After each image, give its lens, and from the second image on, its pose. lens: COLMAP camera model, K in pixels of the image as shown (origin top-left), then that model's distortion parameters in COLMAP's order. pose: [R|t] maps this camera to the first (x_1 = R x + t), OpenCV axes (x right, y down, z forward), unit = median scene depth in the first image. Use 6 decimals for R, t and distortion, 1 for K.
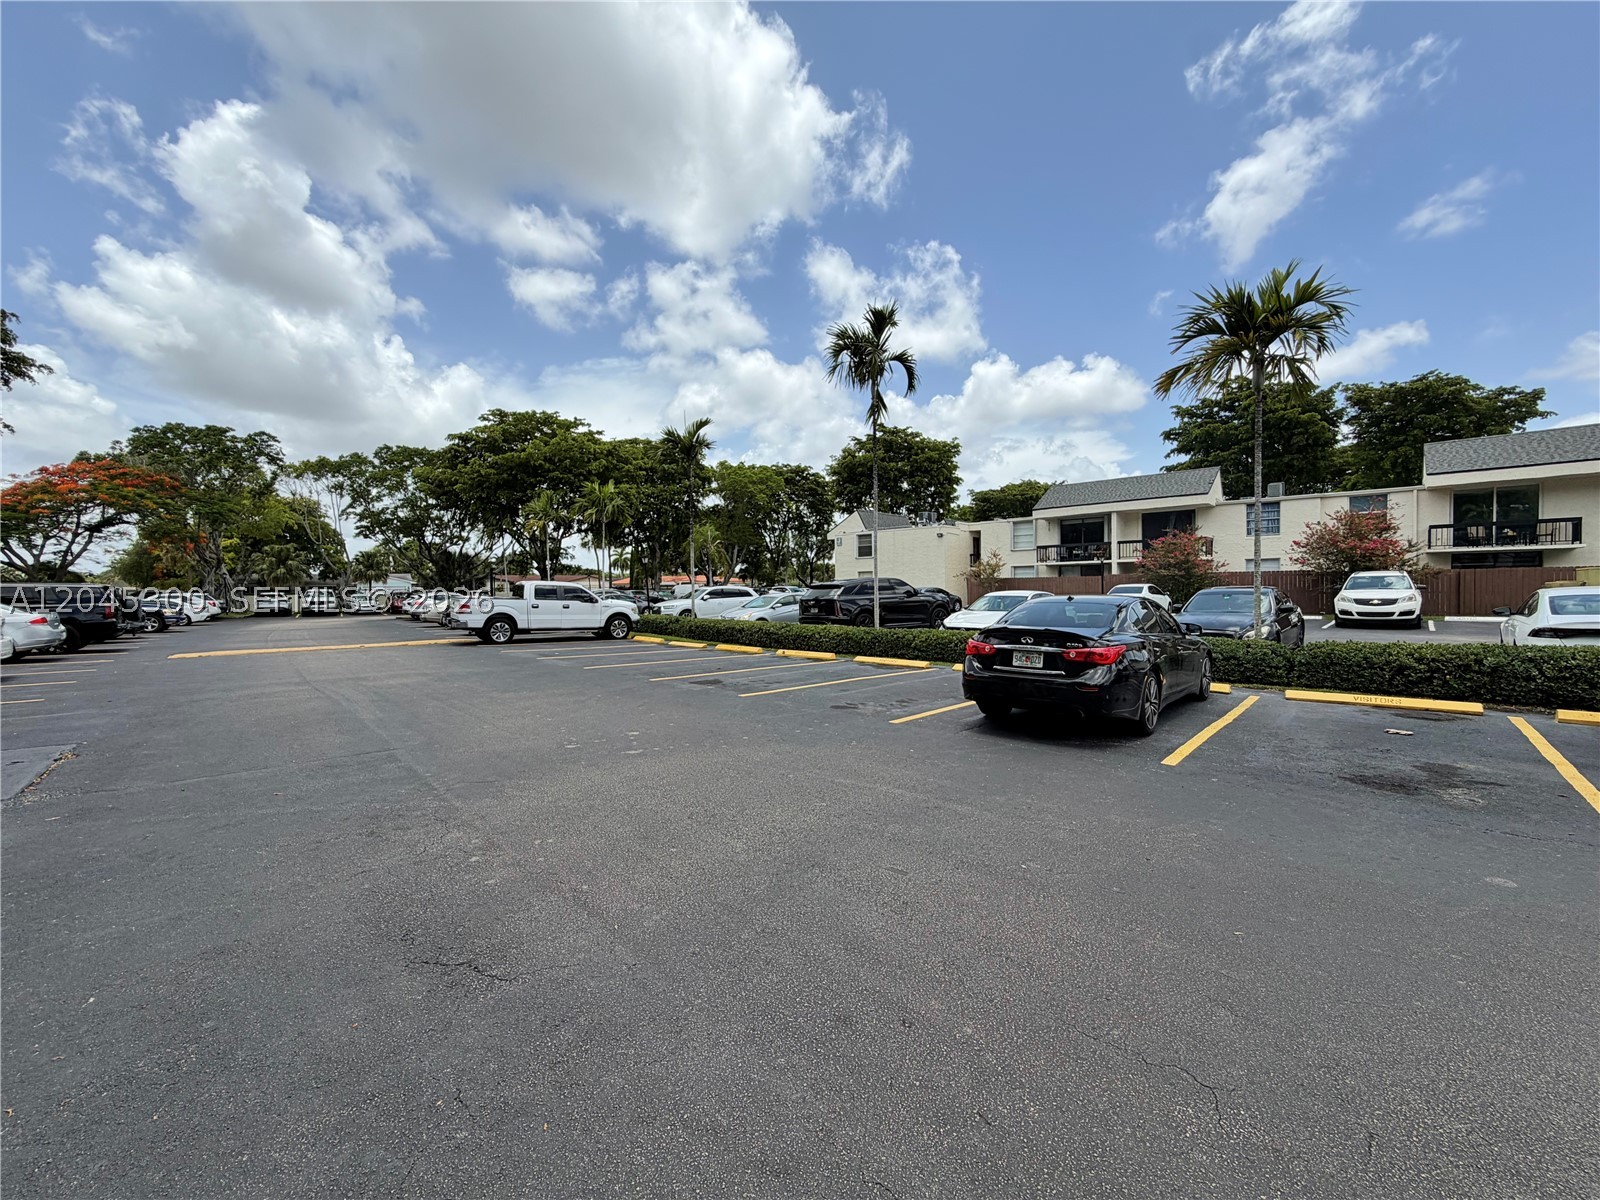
lens RADIAL K [[645.6, 0, 784.9], [0, 645.6, 596.9], [0, 0, 1]] dist [-0.000276, -0.000238]
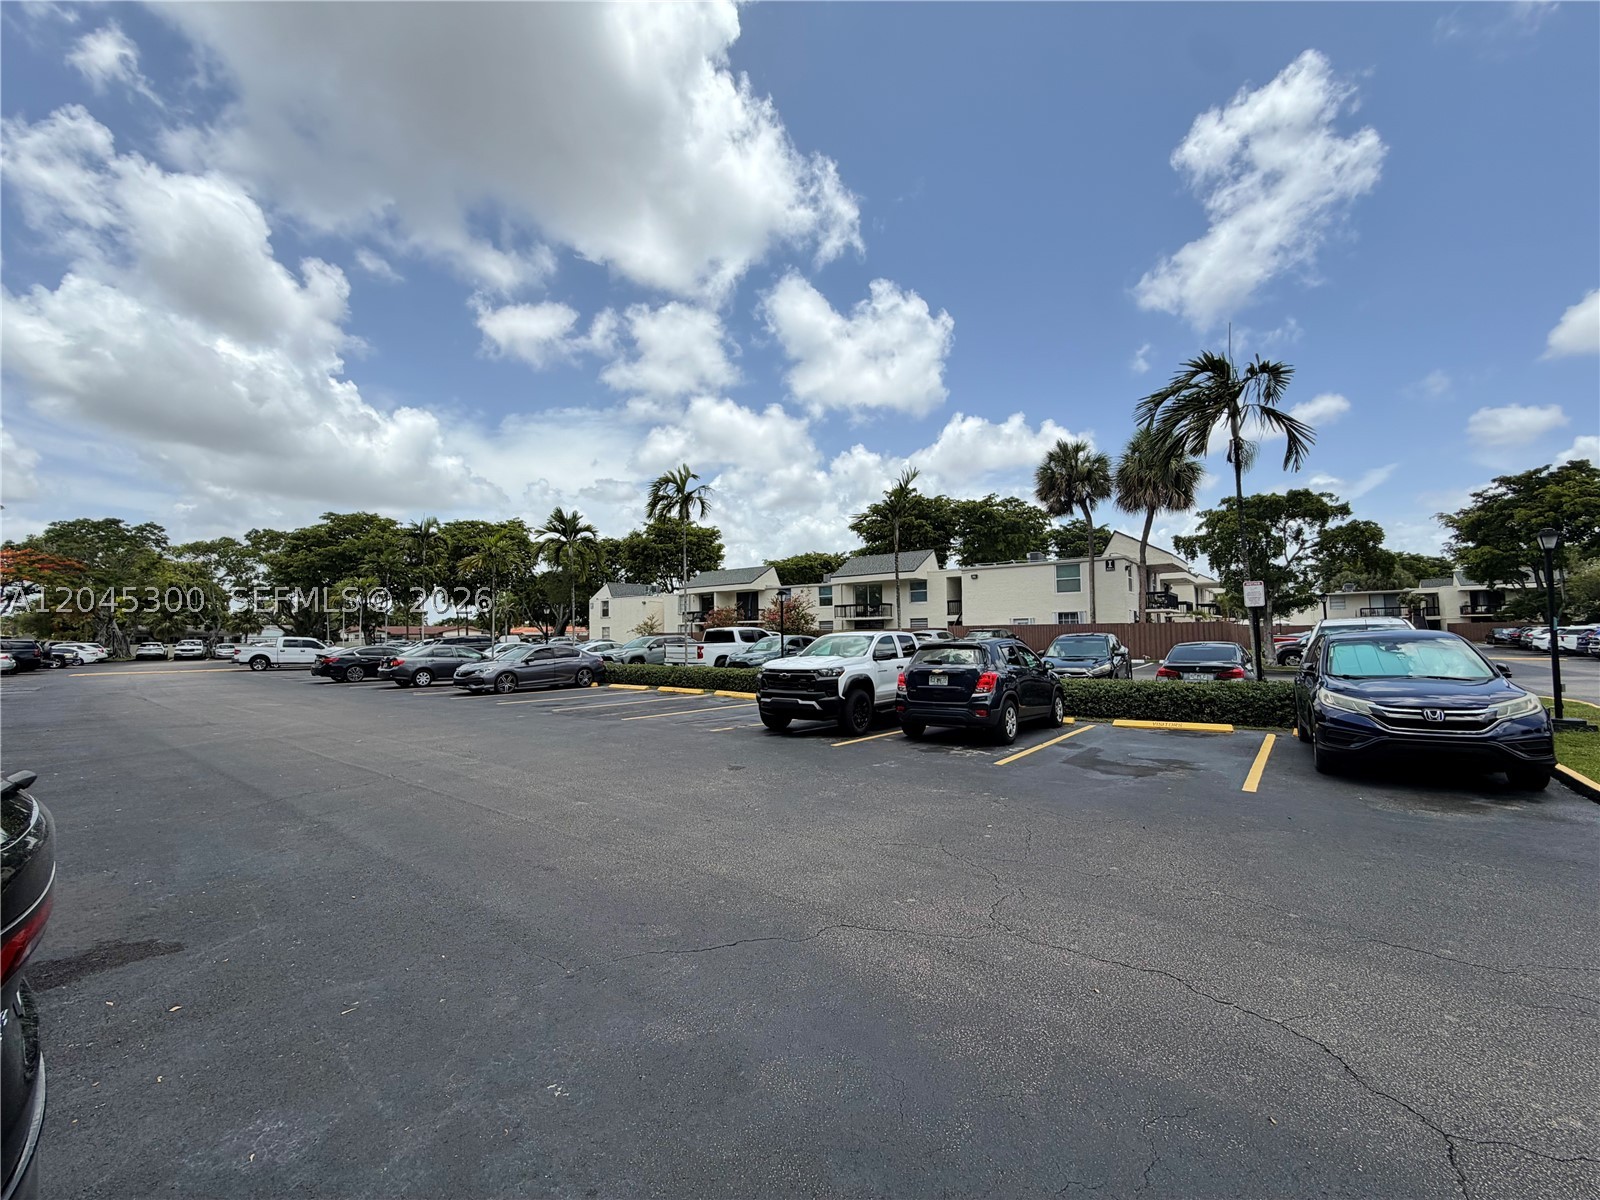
lens RADIAL K [[623.0, 0, 800.7], [0, 623.0, 623.3], [0, 0, 1]] dist [0.056501, -0.029865]
pose [[0.996817, 0.000230, 0.079719, 0.399135], [0.002197, 0.999537, -0.030348, -0.002868], [-0.079689, 0.030426, 0.996355, -0.394136]]
